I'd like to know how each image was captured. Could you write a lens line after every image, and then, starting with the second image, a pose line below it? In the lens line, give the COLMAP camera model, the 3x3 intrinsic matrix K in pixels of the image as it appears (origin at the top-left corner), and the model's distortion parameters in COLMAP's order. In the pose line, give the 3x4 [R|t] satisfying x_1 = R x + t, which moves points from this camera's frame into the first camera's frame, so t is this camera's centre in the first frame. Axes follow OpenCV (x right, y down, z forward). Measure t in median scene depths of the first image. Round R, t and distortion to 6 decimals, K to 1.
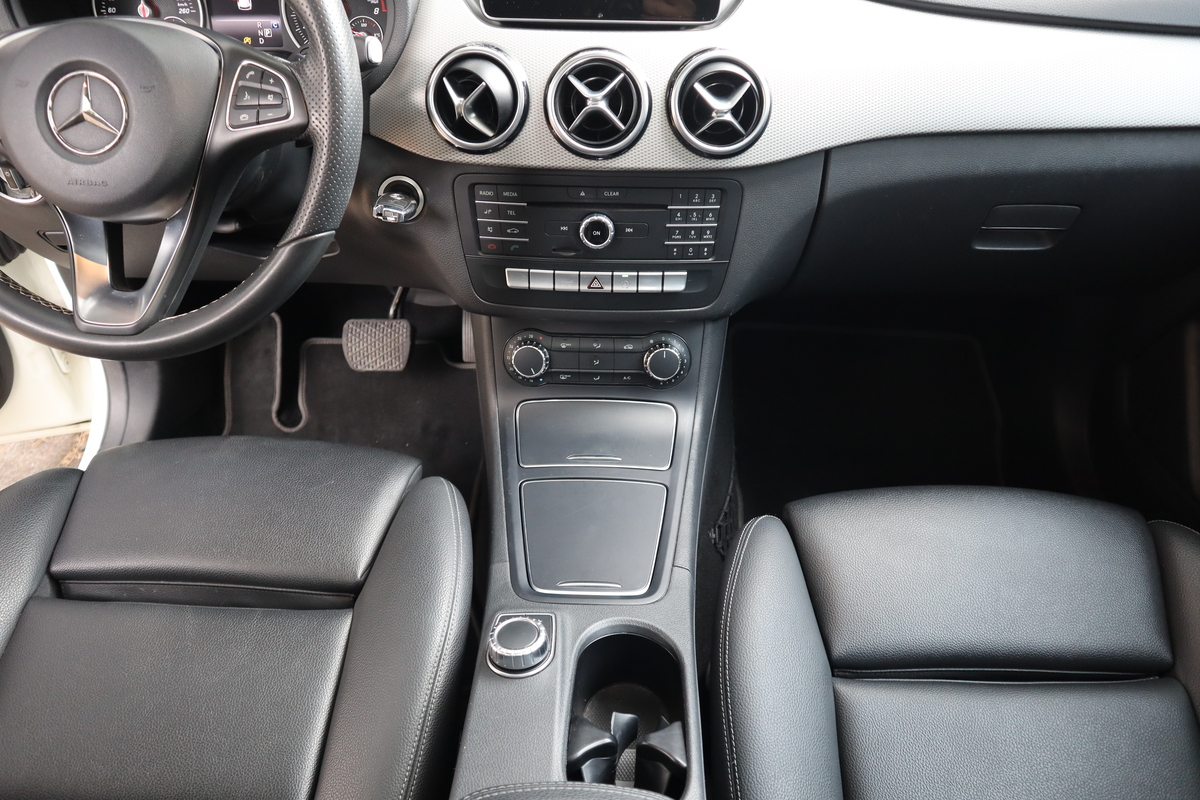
lens RADIAL K [[827.8, 0, 600.0], [0, 827.8, 400.0], [0, 0, 1]] dist [-0.114512, 0.067058]
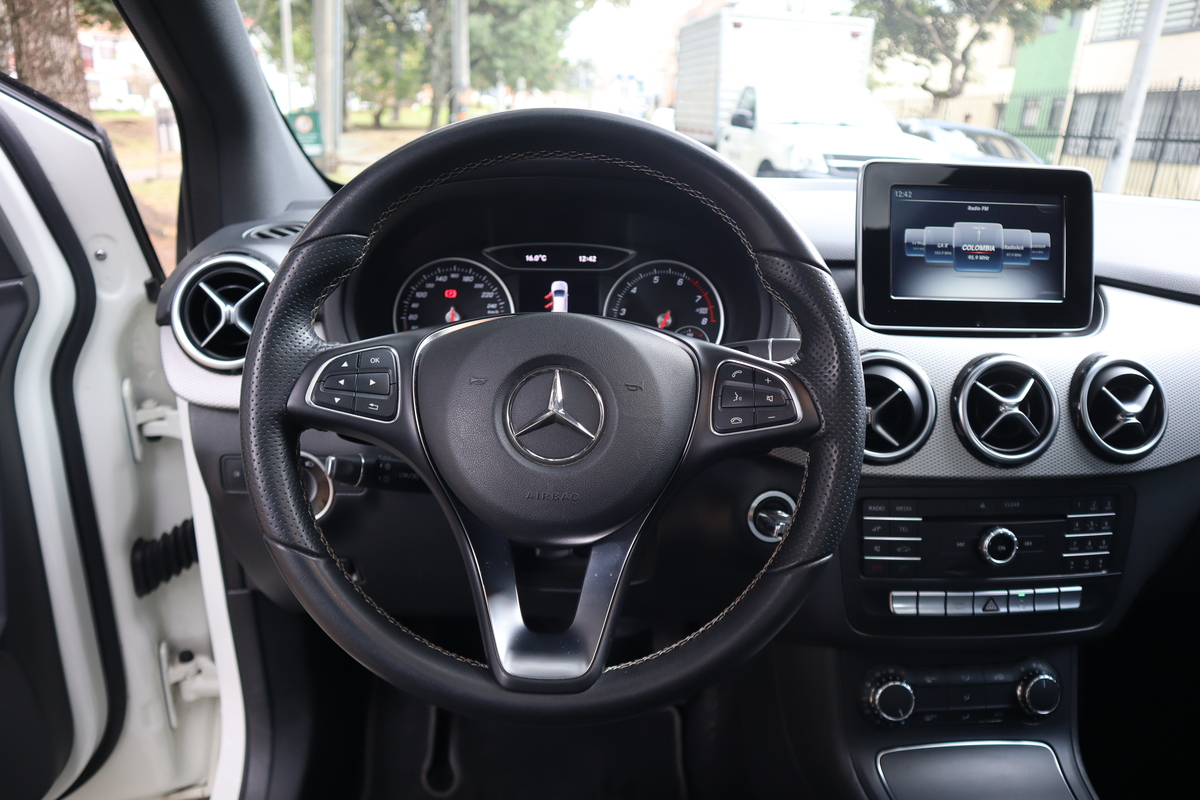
lens RADIAL K [[840.5, 0, 582.8], [0, 840.5, 400.9], [0, 0, 1]] dist [-0.137417, 0.074221]
pose [[0.998474, -0.015194, 0.053098, -0.514134], [0.034083, 0.926014, -0.375948, -0.033917], [-0.043457, 0.377184, 0.925118, 0.140531]]
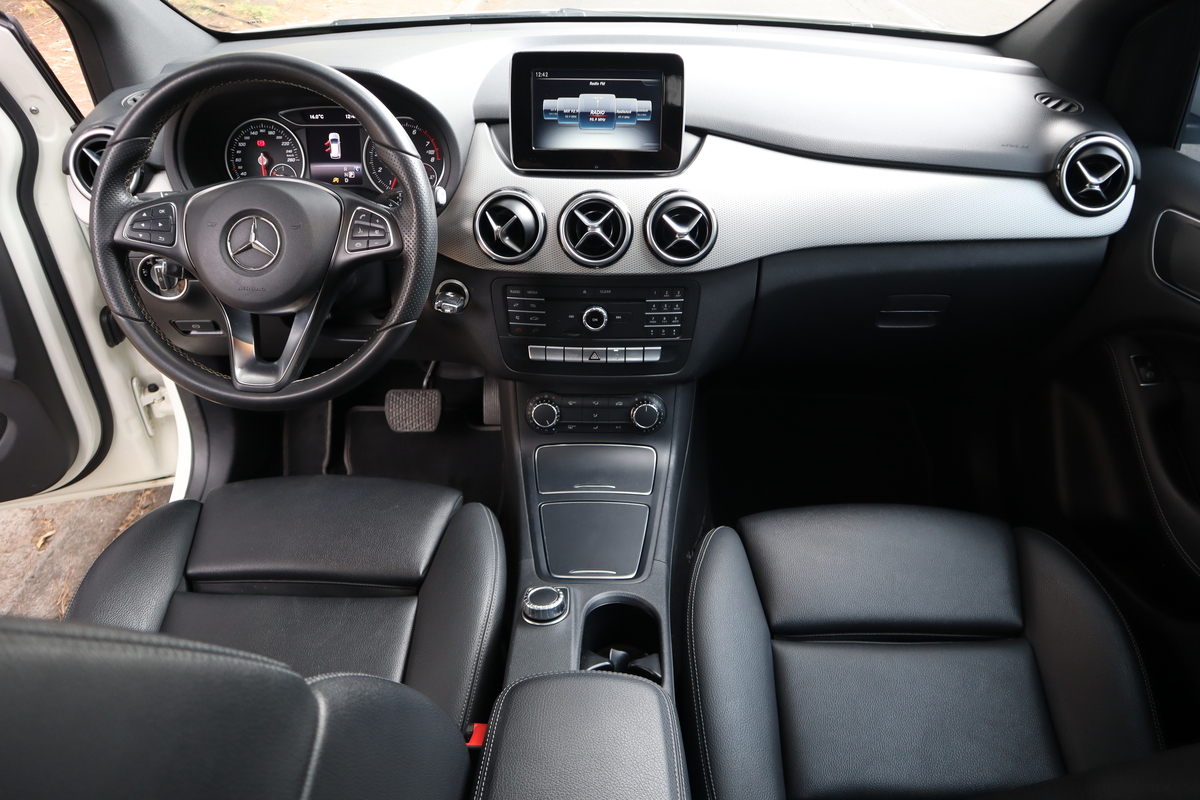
lens RADIAL K [[826.1, 0, 603.2], [0, 826.1, 416.5], [0, 0, 1]] dist [-0.130495, 0.065008]
pose [[0.999881, -0.010591, 0.011253, -0.007920], [0.011421, 0.997008, -0.076453, 0.067243], [-0.010410, 0.076573, 0.997010, -0.378557]]
